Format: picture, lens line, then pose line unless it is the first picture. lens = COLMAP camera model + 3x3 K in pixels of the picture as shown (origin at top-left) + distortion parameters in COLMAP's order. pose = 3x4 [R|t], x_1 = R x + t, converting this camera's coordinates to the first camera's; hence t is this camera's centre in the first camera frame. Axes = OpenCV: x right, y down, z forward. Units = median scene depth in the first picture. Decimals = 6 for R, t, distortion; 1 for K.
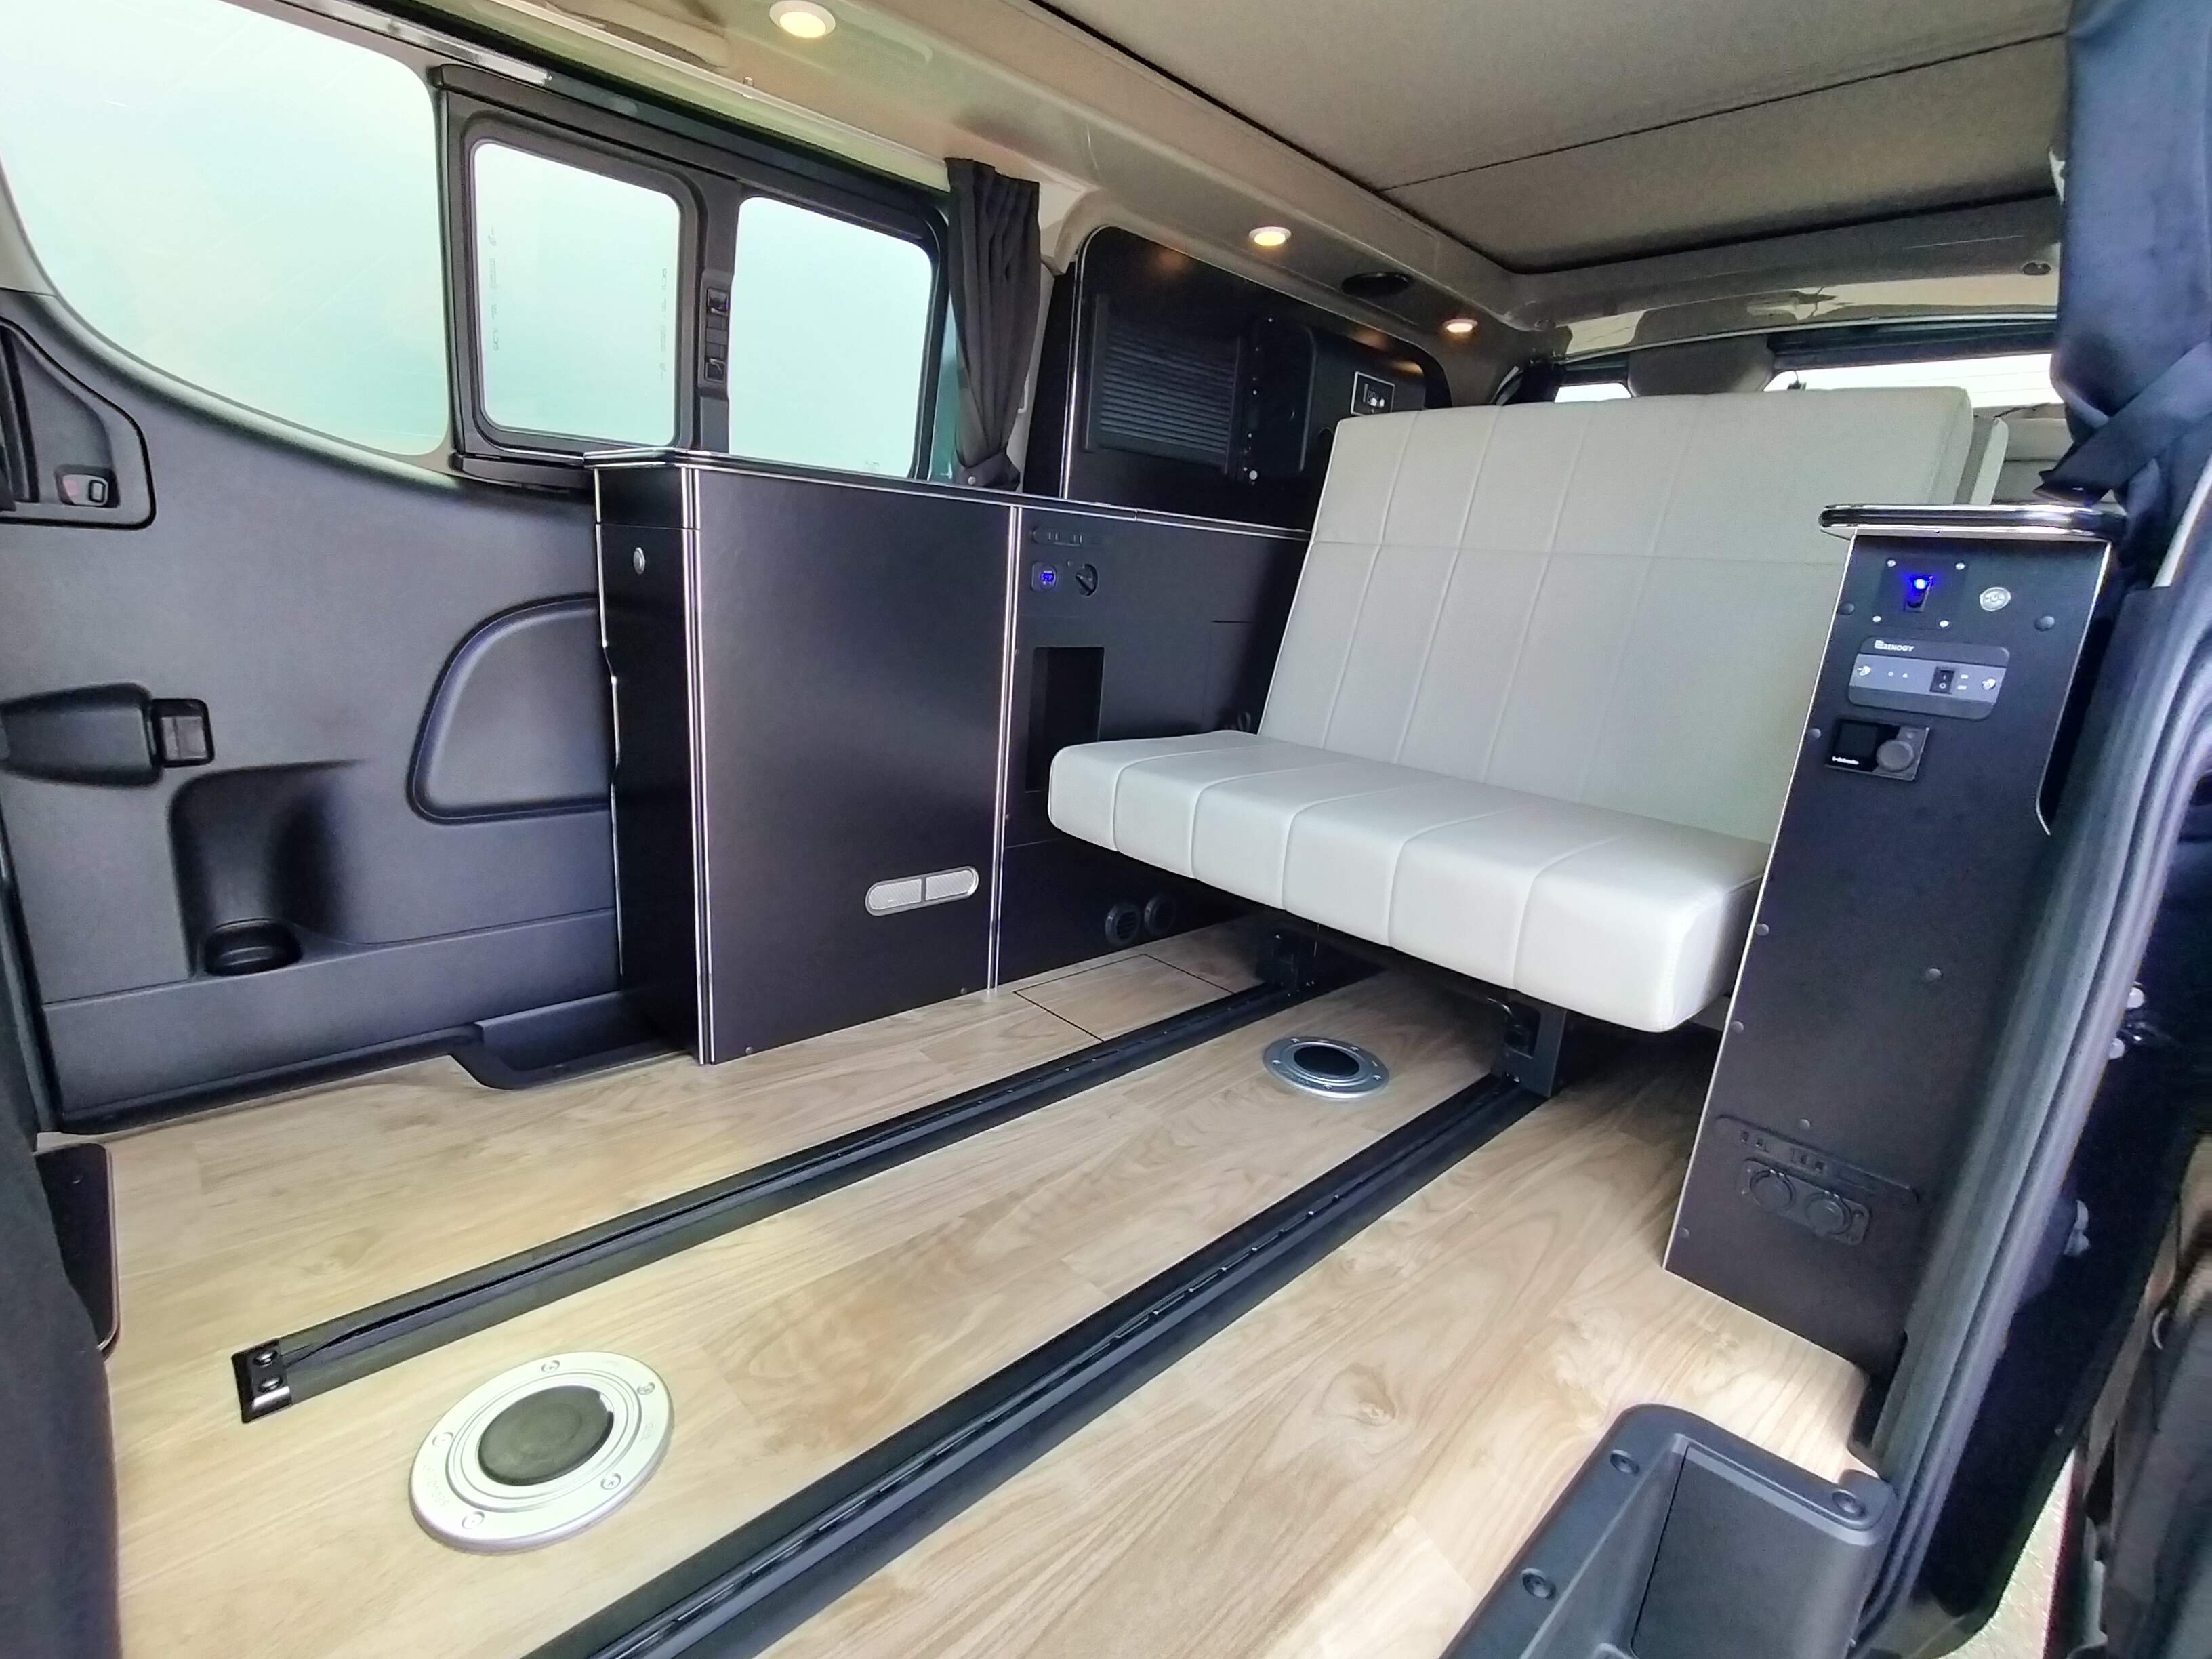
lens RADIAL K [[1018.3, 0, 1087.6], [0, 1018.3, 834.3], [0, 0, 1]] dist [-0.003283, -0.000719]
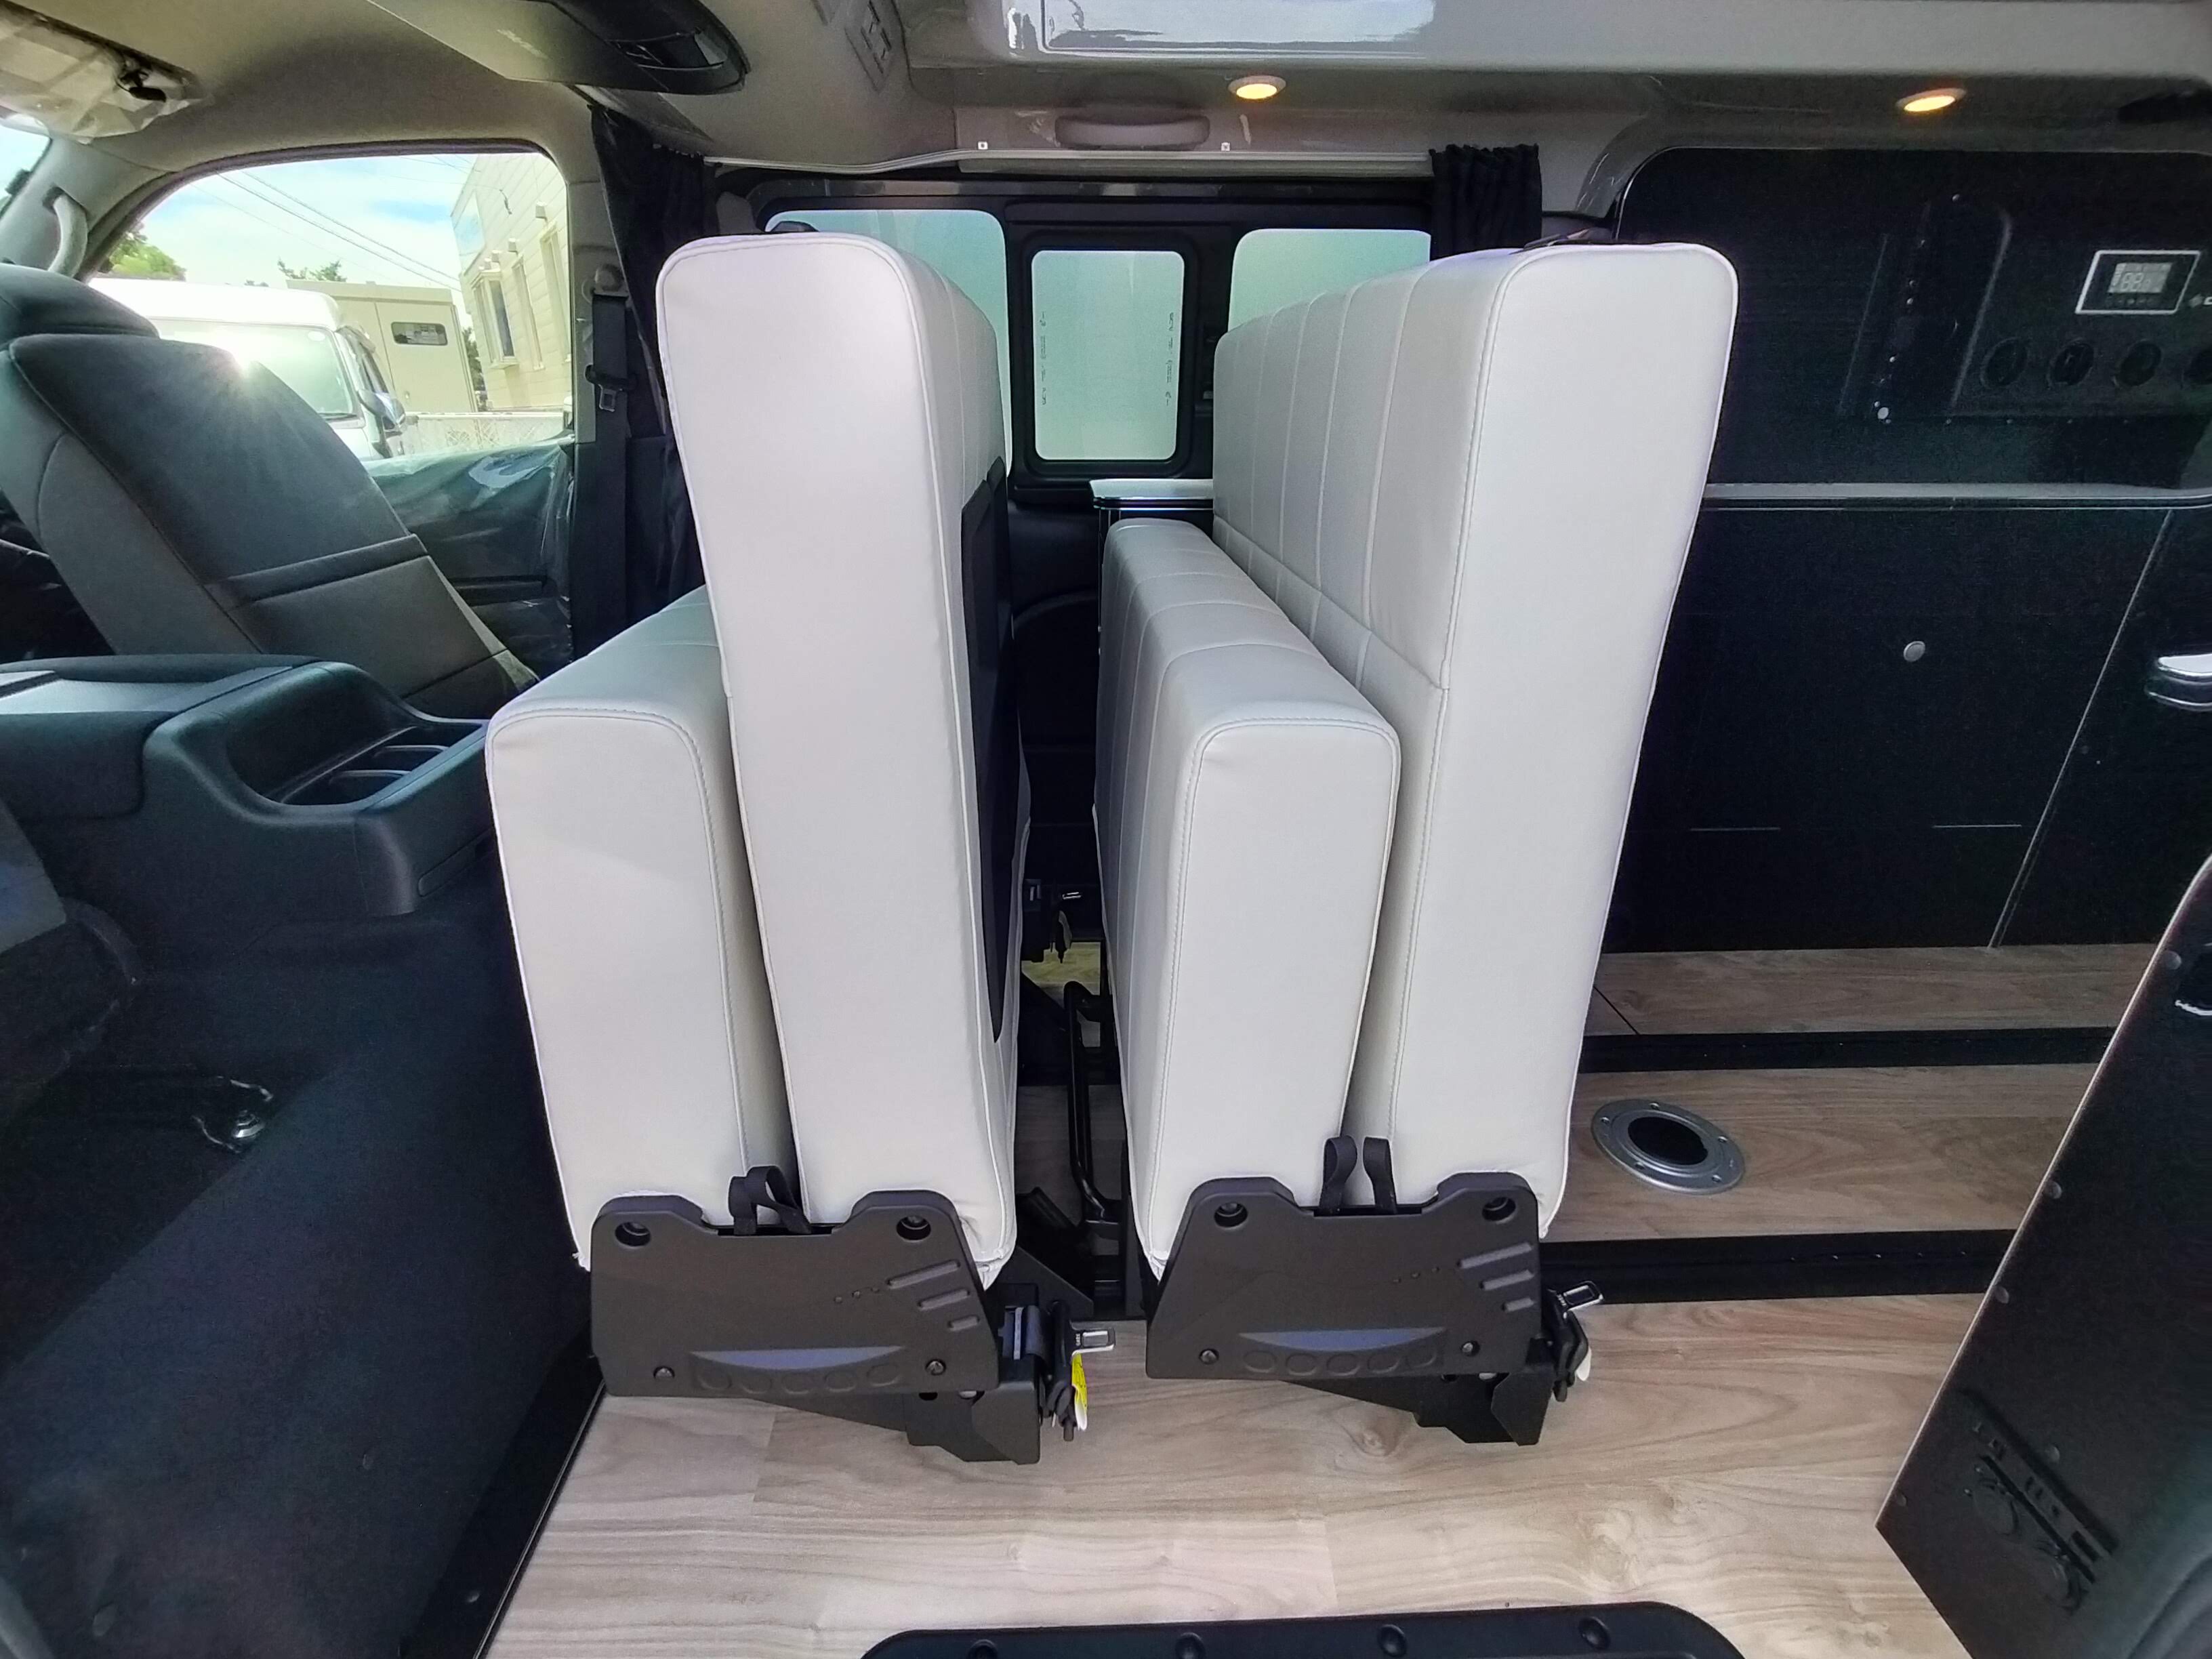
lens RADIAL K [[1022.6, 0, 1100.6], [0, 1022.6, 837.8], [0, 0, 1]] dist [-0.022635, 0.012758]
pose [[0.755855, 0.194919, -0.625052, 0.575221], [-0.114446, 0.979293, 0.166992, -0.209720], [0.644659, -0.054687, 0.762511, 0.002265]]
